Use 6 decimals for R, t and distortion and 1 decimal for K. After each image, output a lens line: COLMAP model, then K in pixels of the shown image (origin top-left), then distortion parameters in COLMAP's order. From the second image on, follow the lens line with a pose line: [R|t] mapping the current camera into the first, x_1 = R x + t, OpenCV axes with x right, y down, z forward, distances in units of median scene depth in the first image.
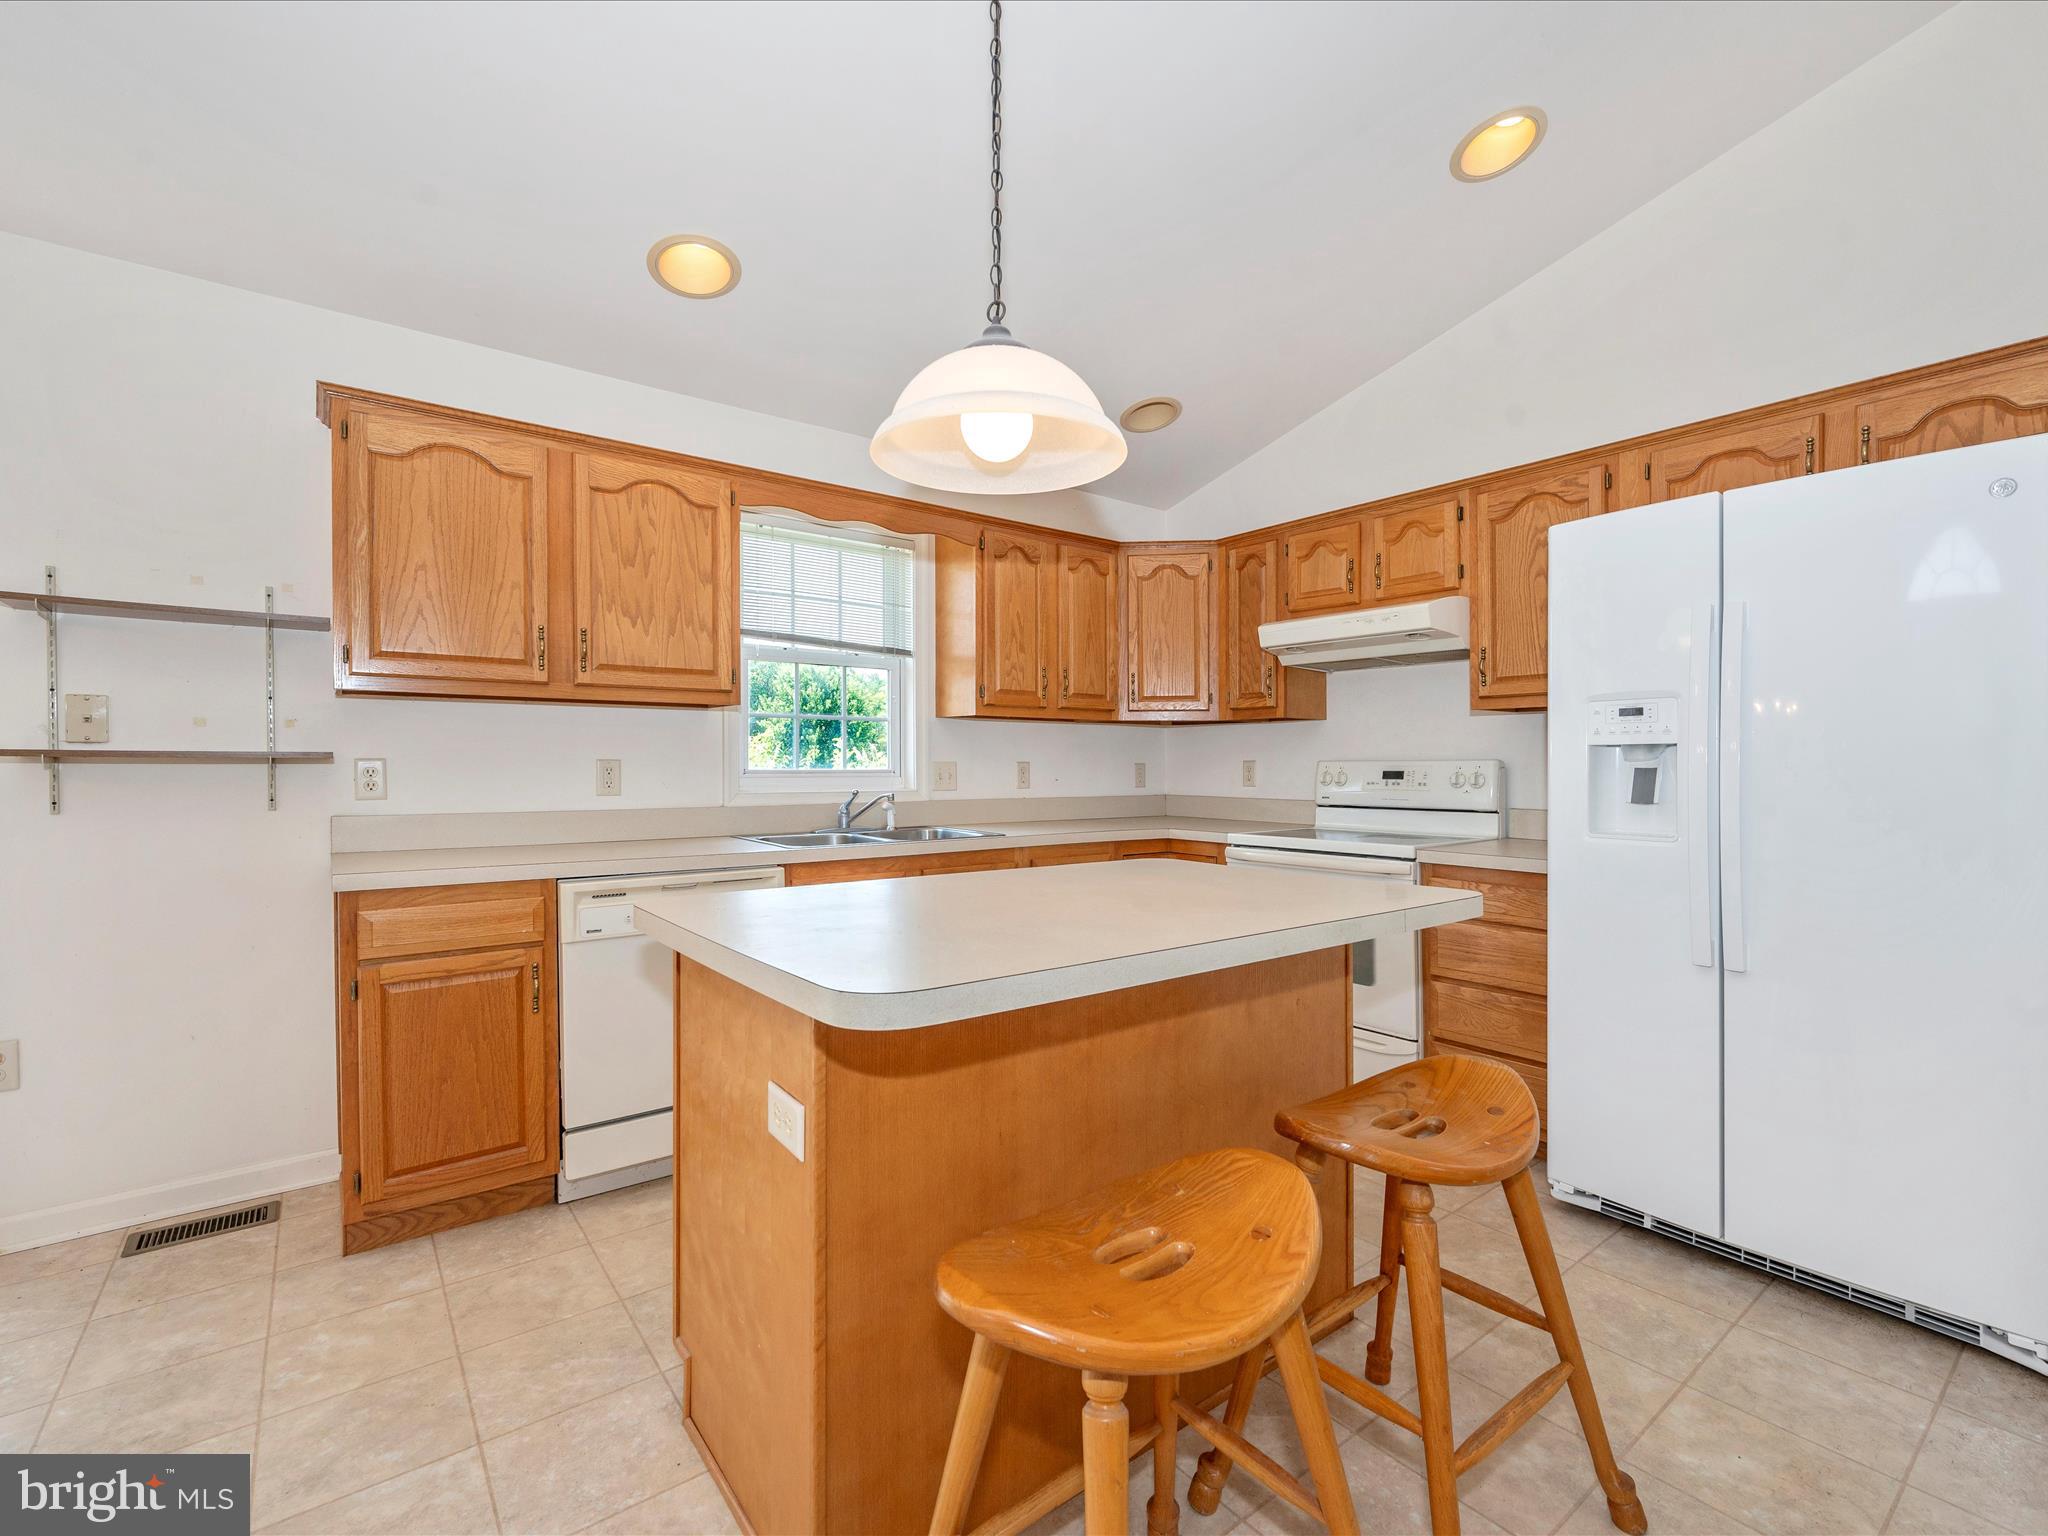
lens RADIAL K [[912.1, 0, 1030.8], [0, 912.1, 754.0], [0, 0, 1]] dist [0.000771, -0.000198]
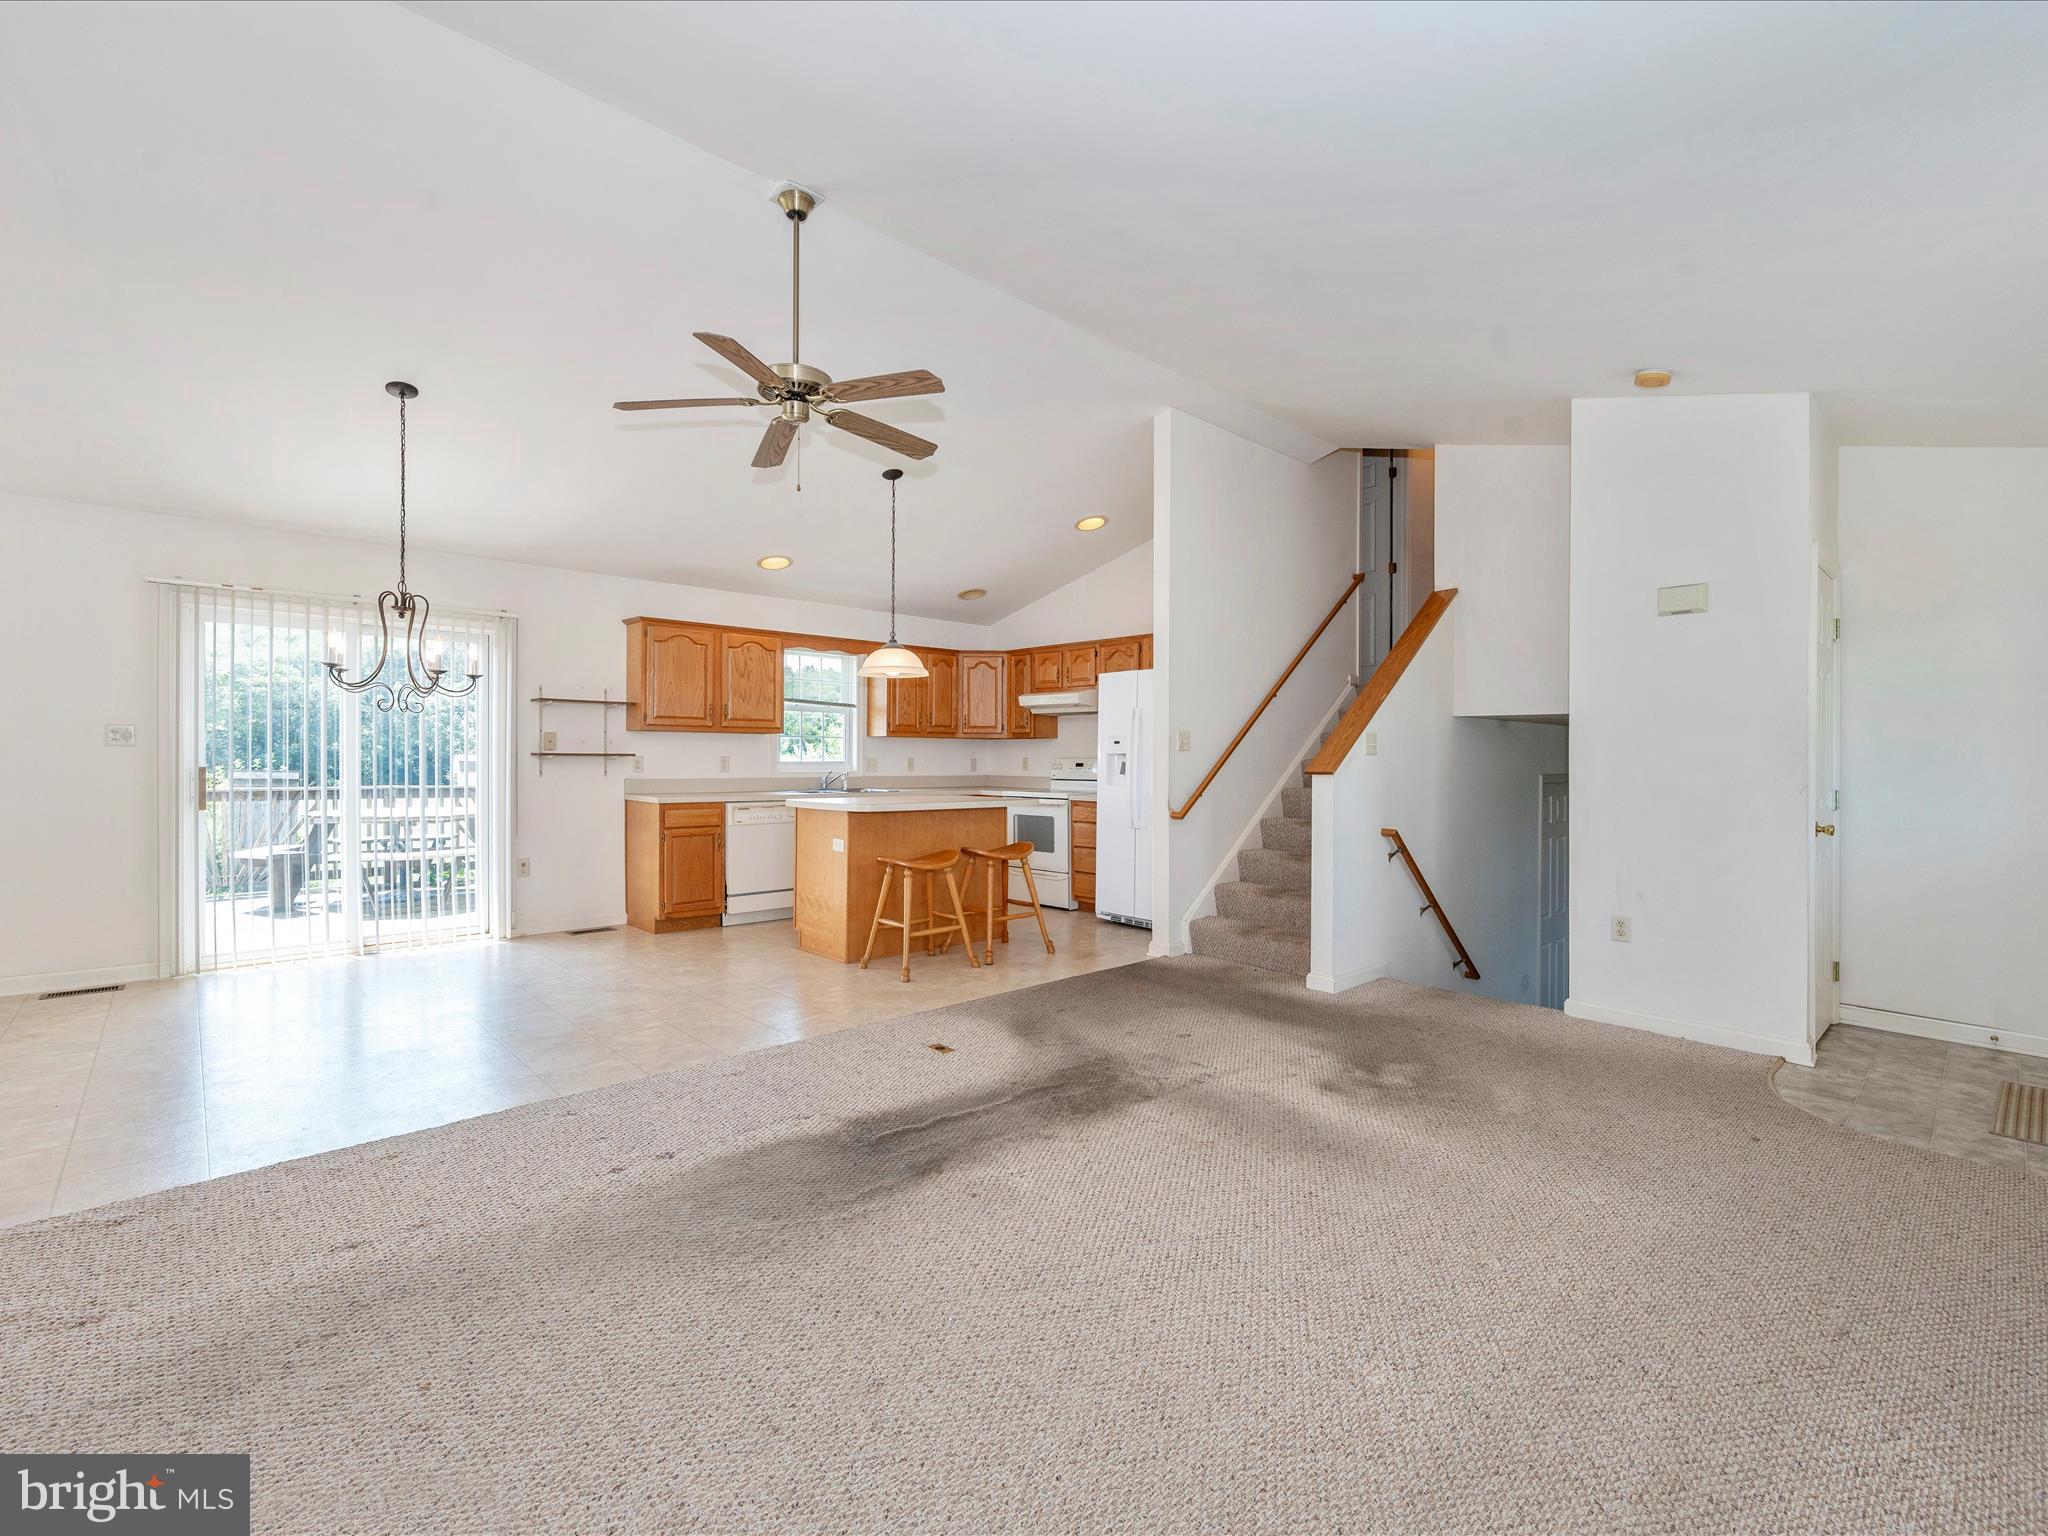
lens RADIAL K [[912.1, 0, 1030.8], [0, 912.1, 754.0], [0, 0, 1]] dist [0.000771, -0.000198]
pose [[0.996002, 0.005496, 0.089156, 0.101962], [-0.006098, 0.999960, 0.006488, -0.020275], [-0.089117, -0.007006, 0.995997, -1.377554]]
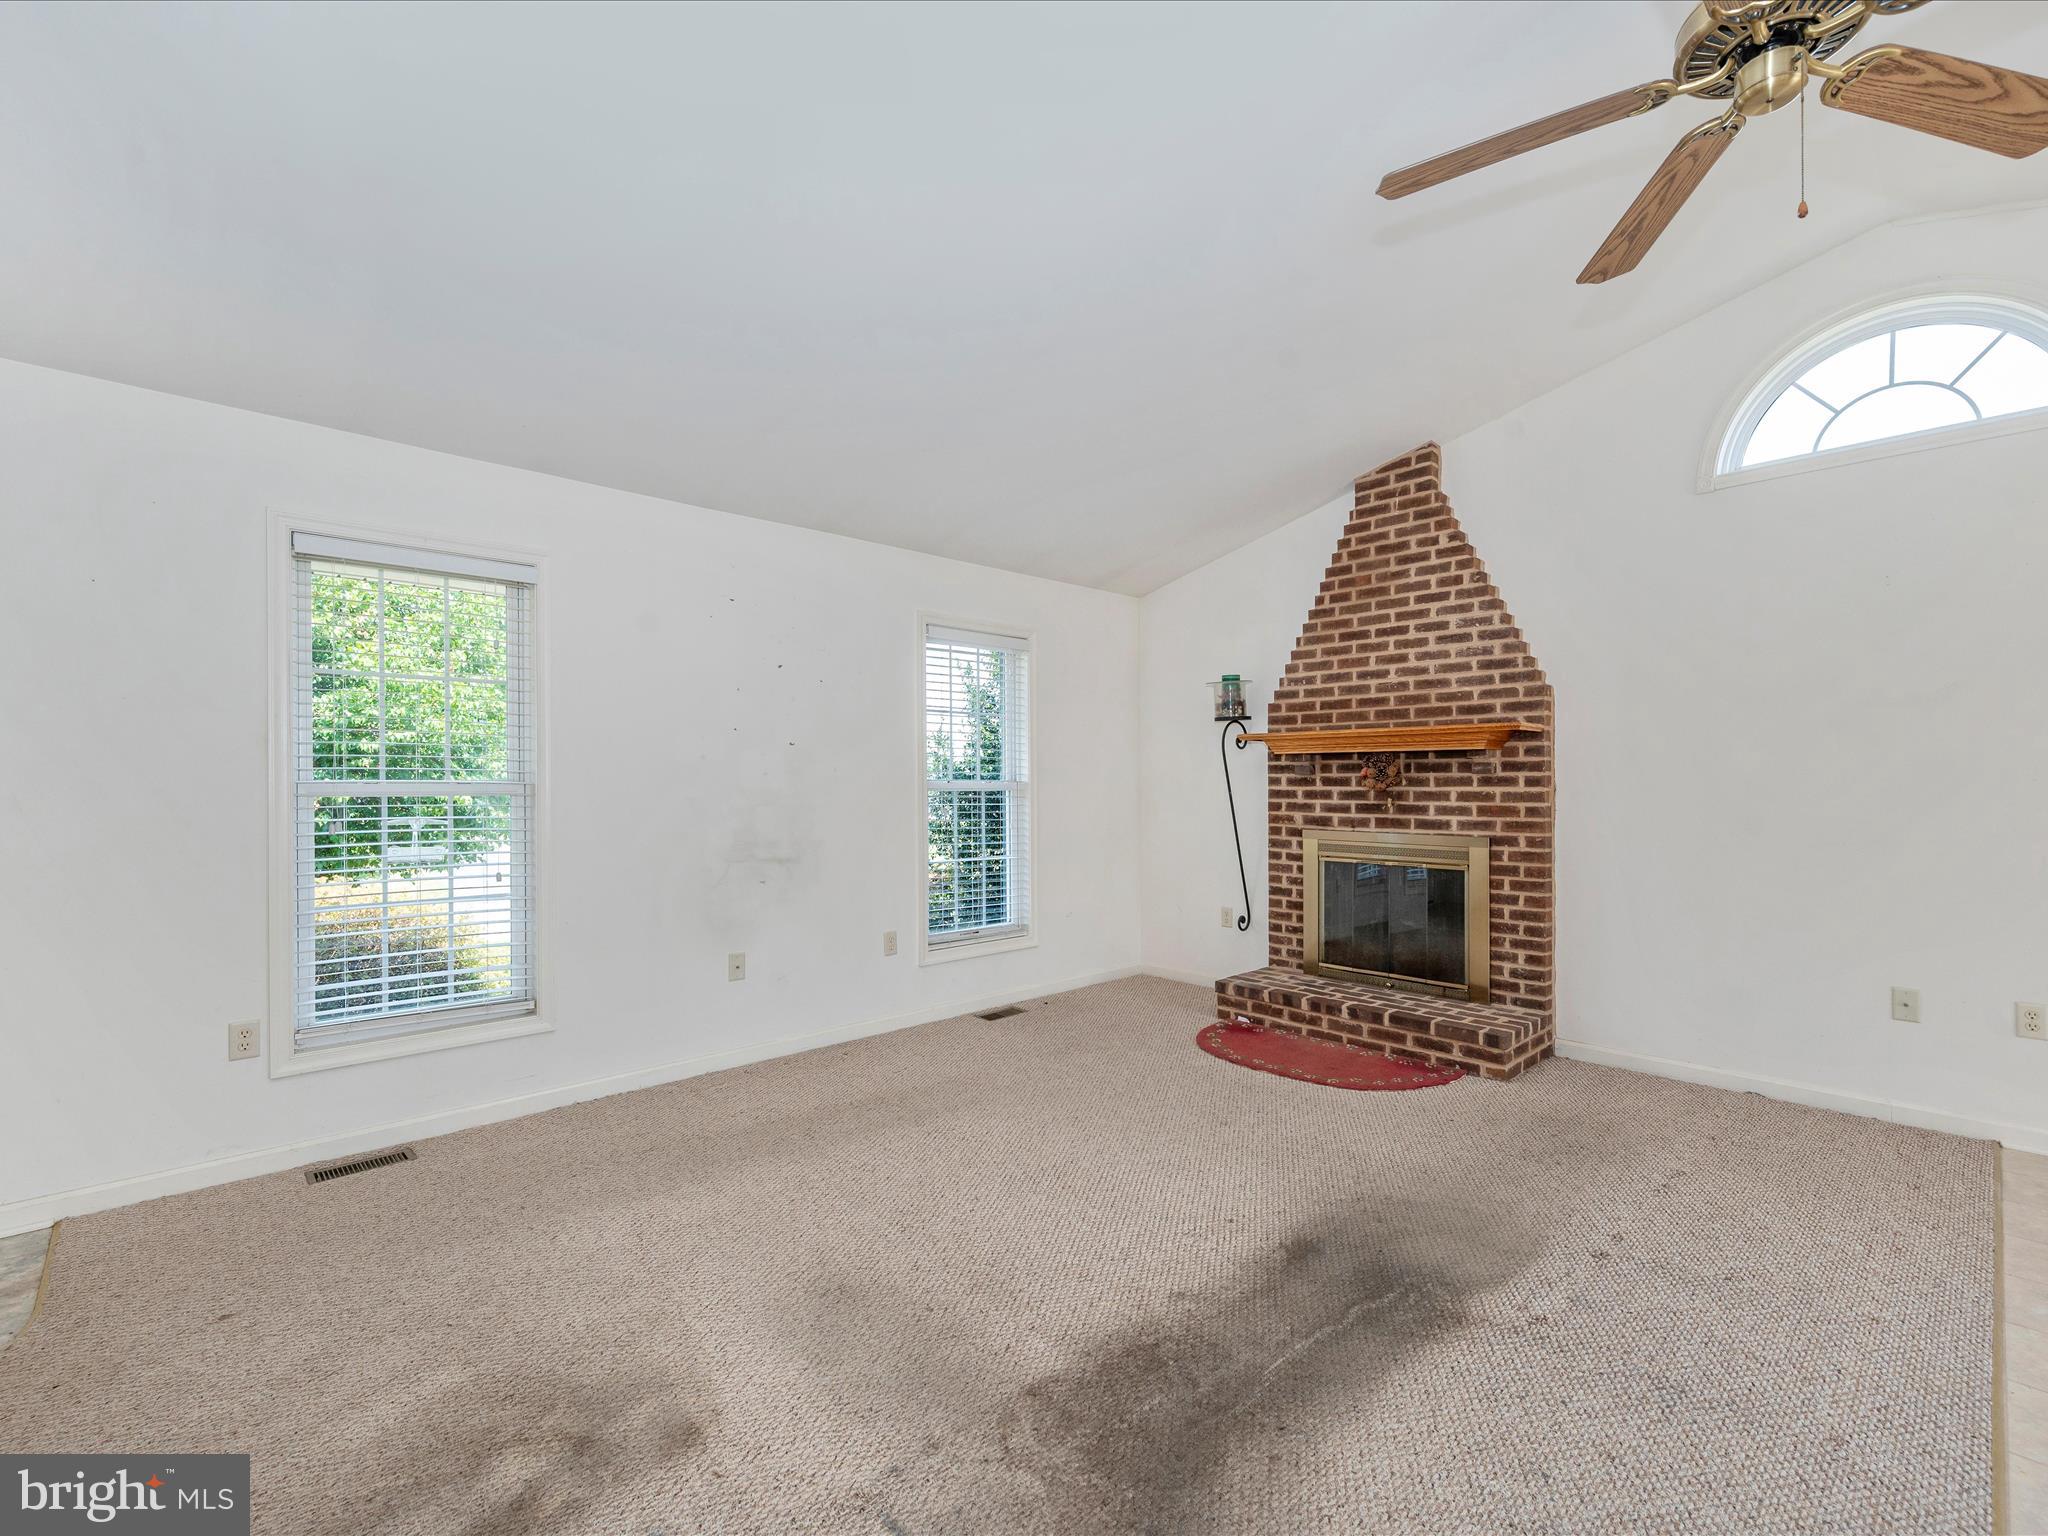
lens RADIAL K [[914.4, 0, 1028.8], [0, 914.4, 778.7], [0, 0, 1]] dist [0.000546, -0.000185]
pose [[-0.994877, -0.001479, -0.101087, 0.399386], [-0.000376, 0.999940, -0.010921, -0.024227], [0.101097, -0.010827, -0.994818, 0.294426]]
